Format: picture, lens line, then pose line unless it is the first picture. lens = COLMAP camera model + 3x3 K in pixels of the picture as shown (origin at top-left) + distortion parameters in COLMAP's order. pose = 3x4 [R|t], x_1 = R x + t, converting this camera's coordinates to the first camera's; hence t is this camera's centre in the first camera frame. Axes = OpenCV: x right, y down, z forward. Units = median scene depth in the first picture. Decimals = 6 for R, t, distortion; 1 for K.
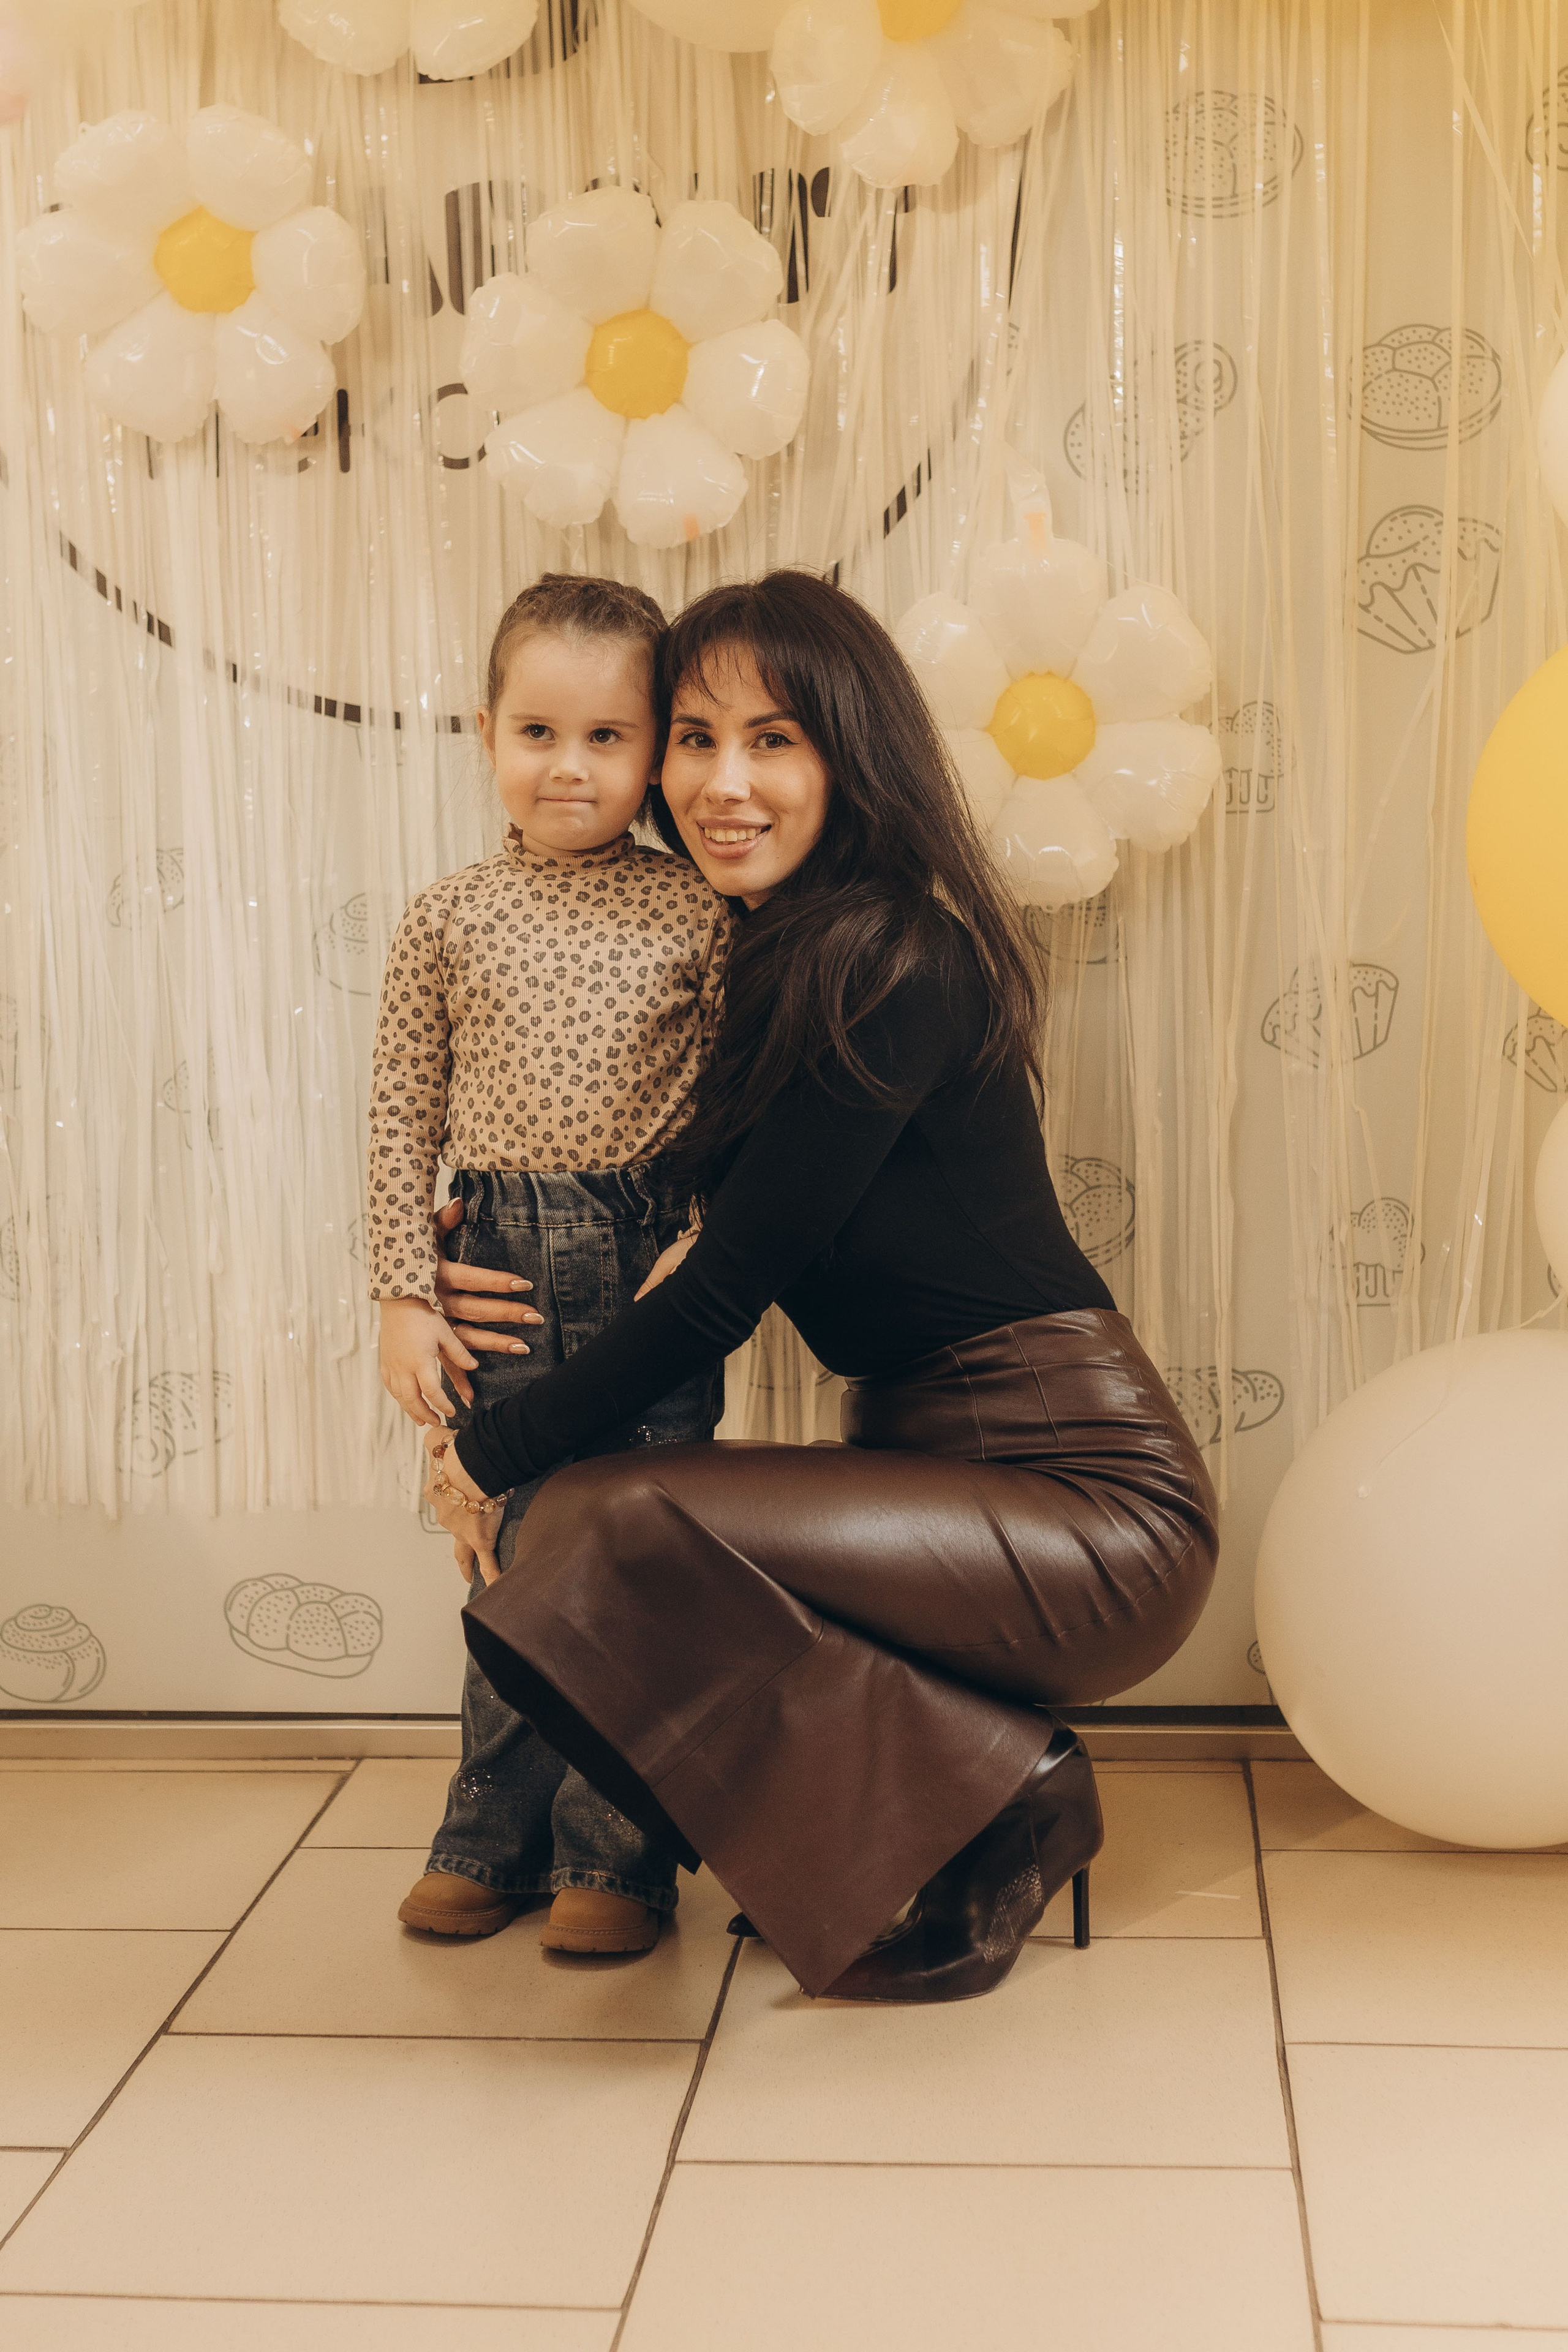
lens RADIAL K [[2535.5, 0, 784.0], [0, 2535.5, 1176.0], [0, 0, 1]] dist [0.182310, -0.562155]
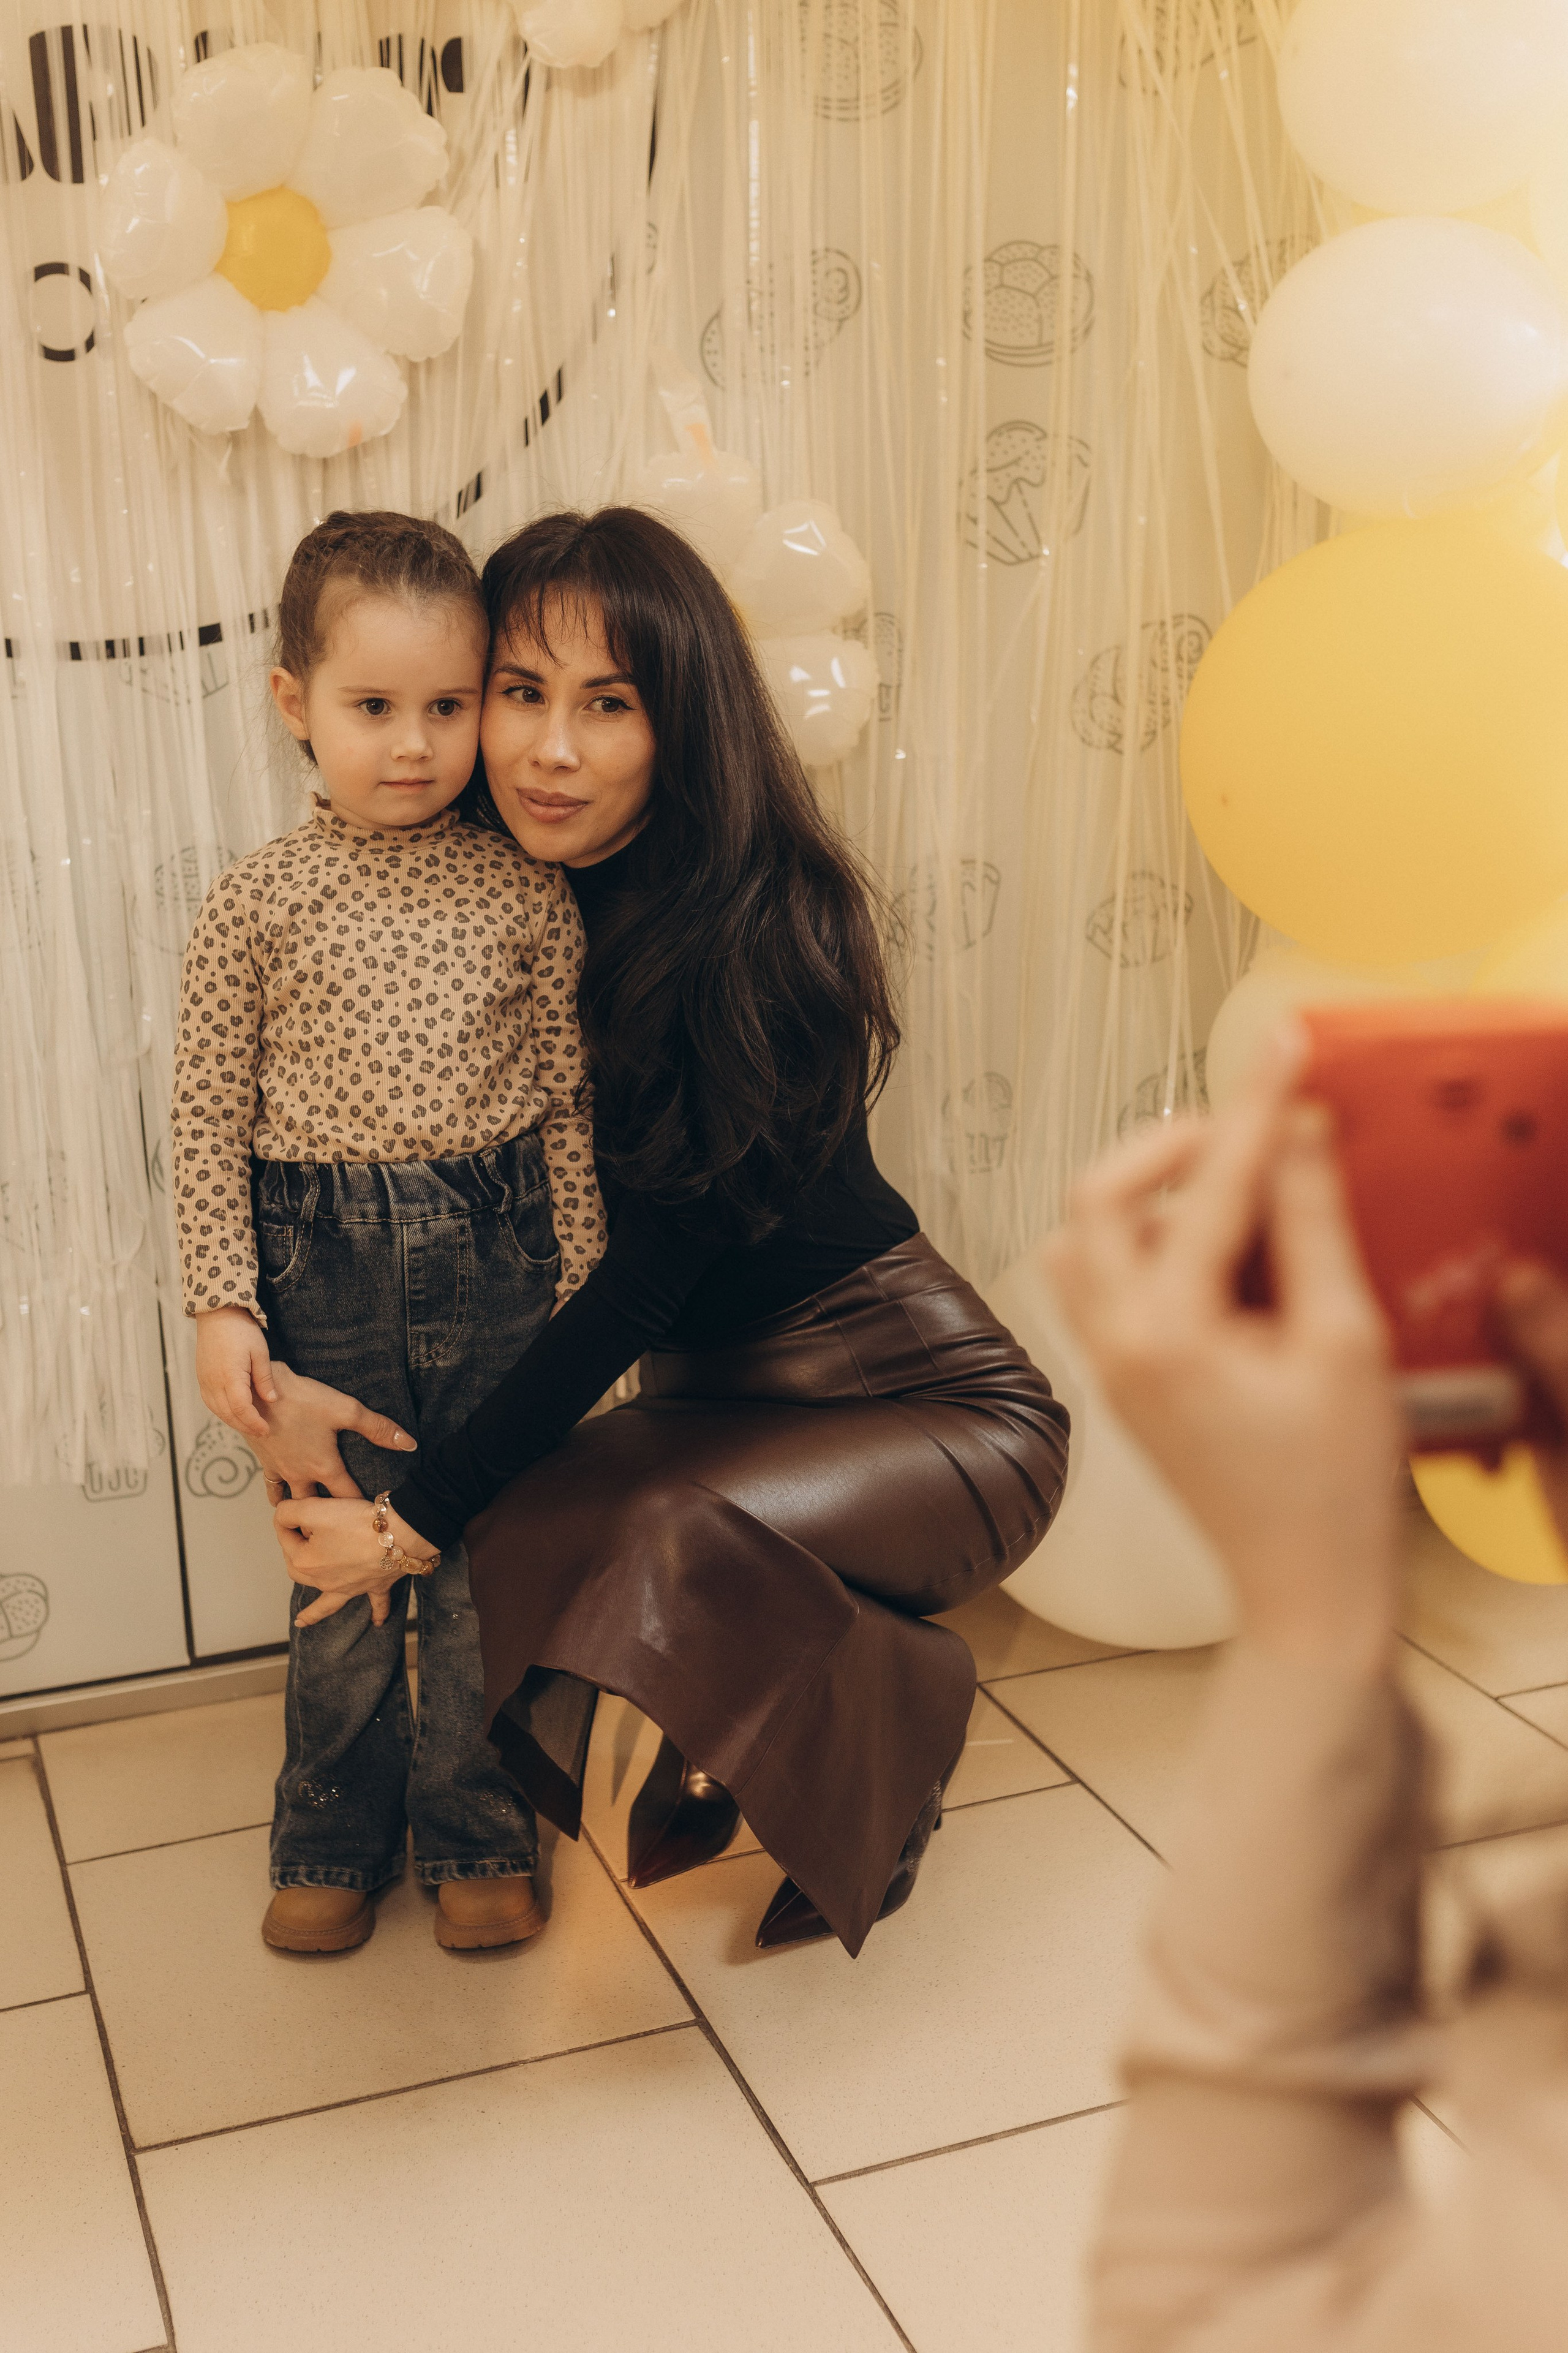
lens RADIAL K [[2545.9, 0, 784.0], [0, 2545.9, 1176.5], [0, 0, 1]] dist [0.115602, -0.028246]
pose [[0.912005, -0.106949, 0.395991, -0.328263], [0.068290, 0.991526, 0.110514, -0.089205], [-0.404455, -0.073747, 0.911580, 0.071177]]
